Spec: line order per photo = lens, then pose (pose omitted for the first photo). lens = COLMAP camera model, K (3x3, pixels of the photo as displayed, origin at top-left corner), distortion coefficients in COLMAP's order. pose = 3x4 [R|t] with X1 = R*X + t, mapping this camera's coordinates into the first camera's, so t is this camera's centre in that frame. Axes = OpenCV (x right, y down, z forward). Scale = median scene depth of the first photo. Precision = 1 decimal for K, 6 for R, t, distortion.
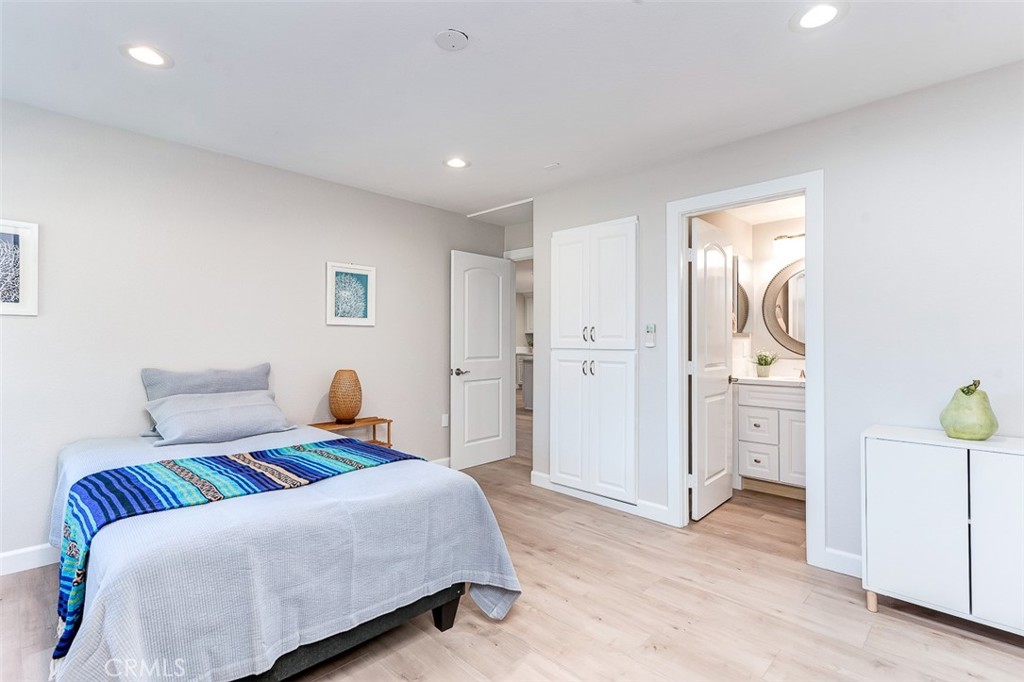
lens RADIAL K [[485.1, 0, 503.9], [0, 485.1, 343.3], [0, 0, 1]] dist [0.011354, 0.002299]
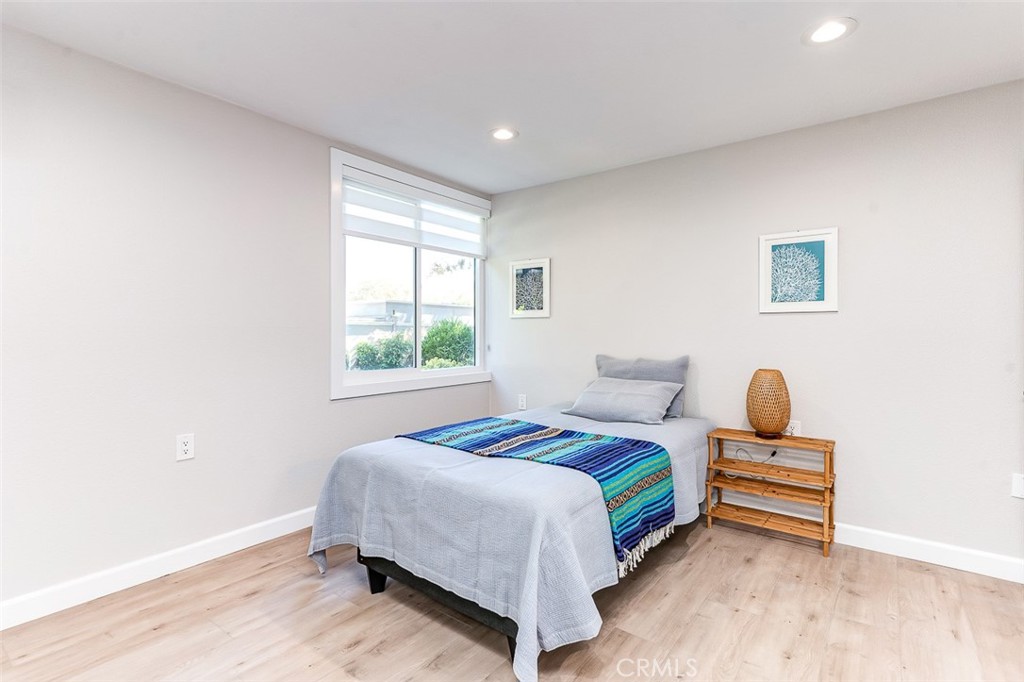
lens RADIAL K [[485.1, 0, 505.6], [0, 485.1, 333.7], [0, 0, 1]] dist [0.011354, 0.002299]
pose [[0.141770, -0.003071, -0.989895, 0.474458], [-0.003618, 0.999987, -0.003620, 0.001700], [0.989893, 0.004094, 0.141757, 0.560254]]
